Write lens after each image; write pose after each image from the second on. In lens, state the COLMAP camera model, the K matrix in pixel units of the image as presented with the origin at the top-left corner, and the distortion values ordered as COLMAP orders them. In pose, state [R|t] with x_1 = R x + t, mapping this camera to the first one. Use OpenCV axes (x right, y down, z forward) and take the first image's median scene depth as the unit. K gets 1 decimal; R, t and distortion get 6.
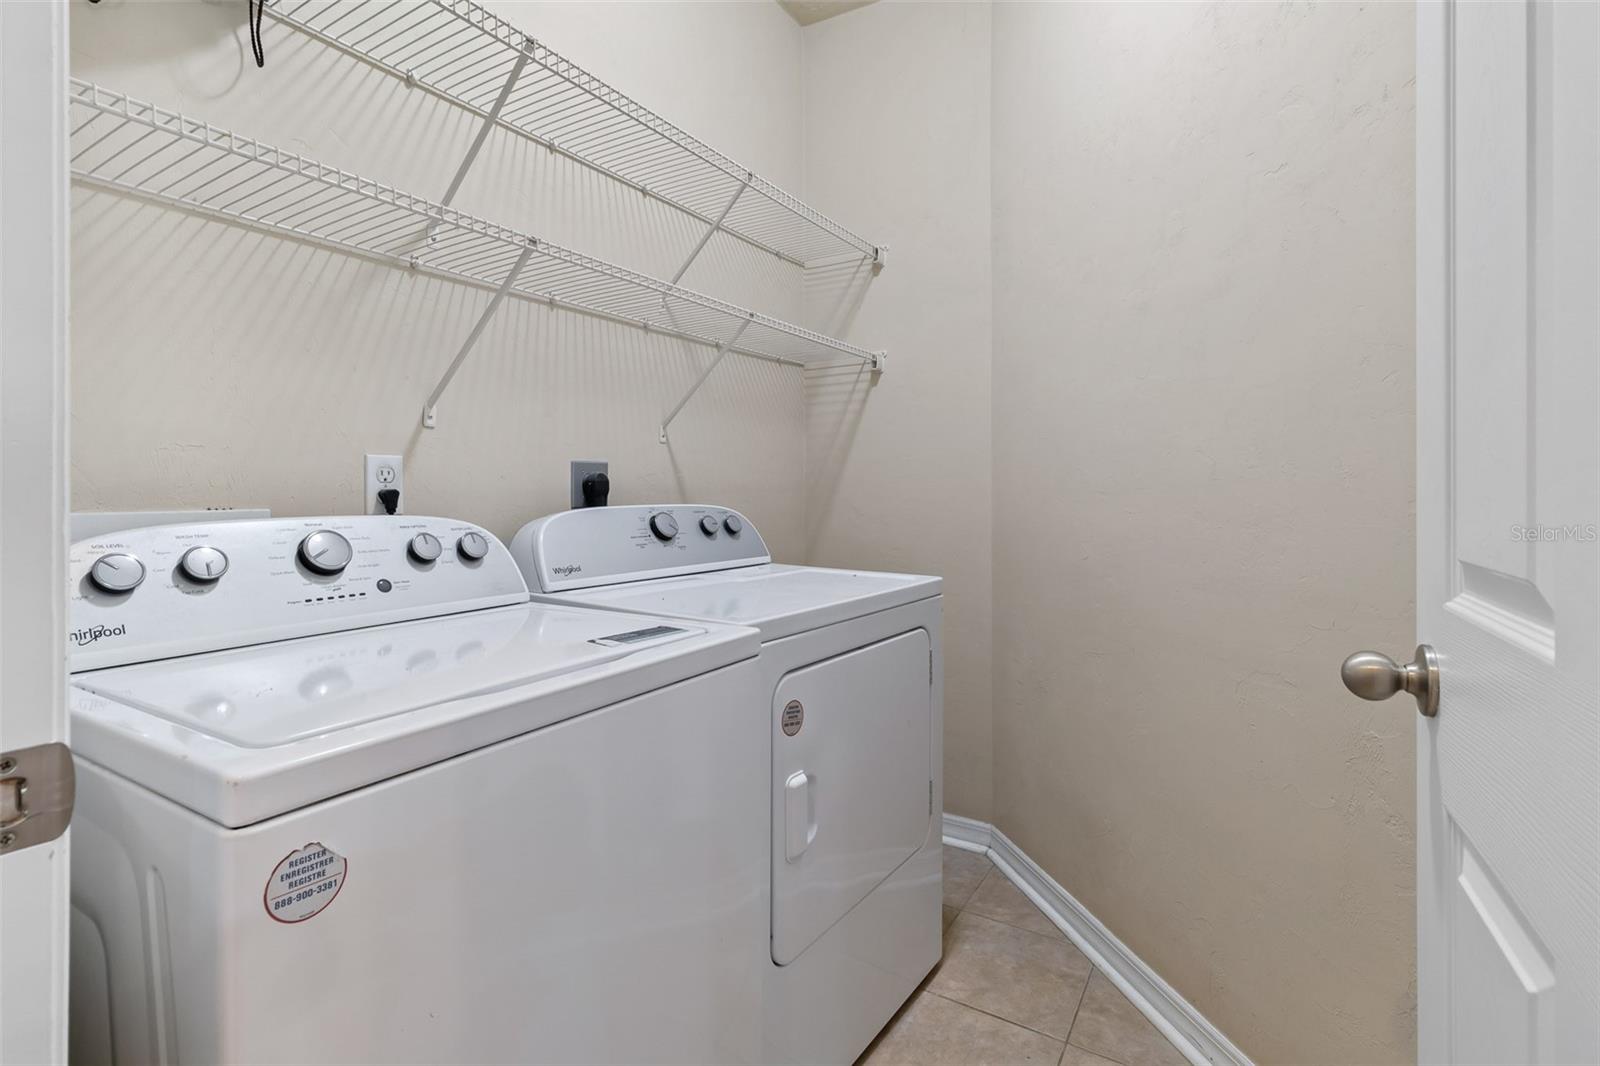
lens RADIAL K [[716.0, 0, 802.4], [0, 716.0, 489.1], [0, 0, 1]] dist [-0.000387, 0.000062]
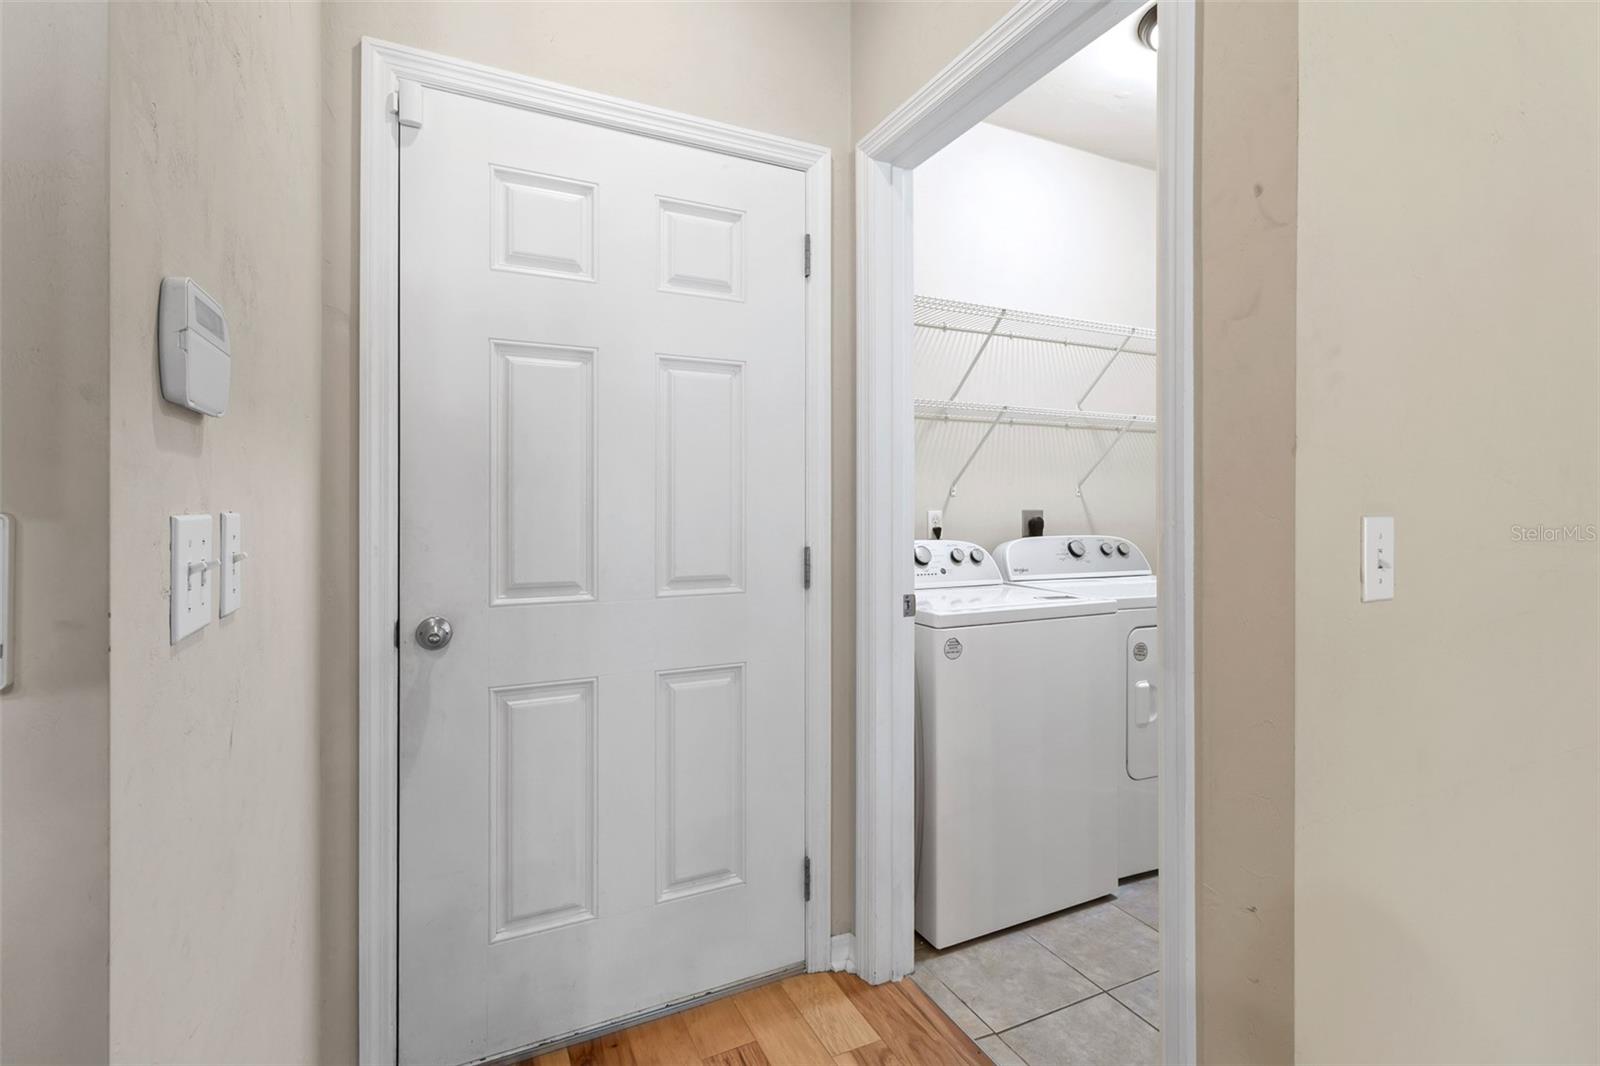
lens RADIAL K [[732.6, 0, 798.8], [0, 732.6, 506.4], [0, 0, 1]] dist [-0.000348, -0.000068]
pose [[0.830072, 0.001450, -0.557655, 0.278702], [-0.000728, 0.999999, 0.001516, -0.061587], [0.557656, -0.000852, 0.830071, -0.987906]]
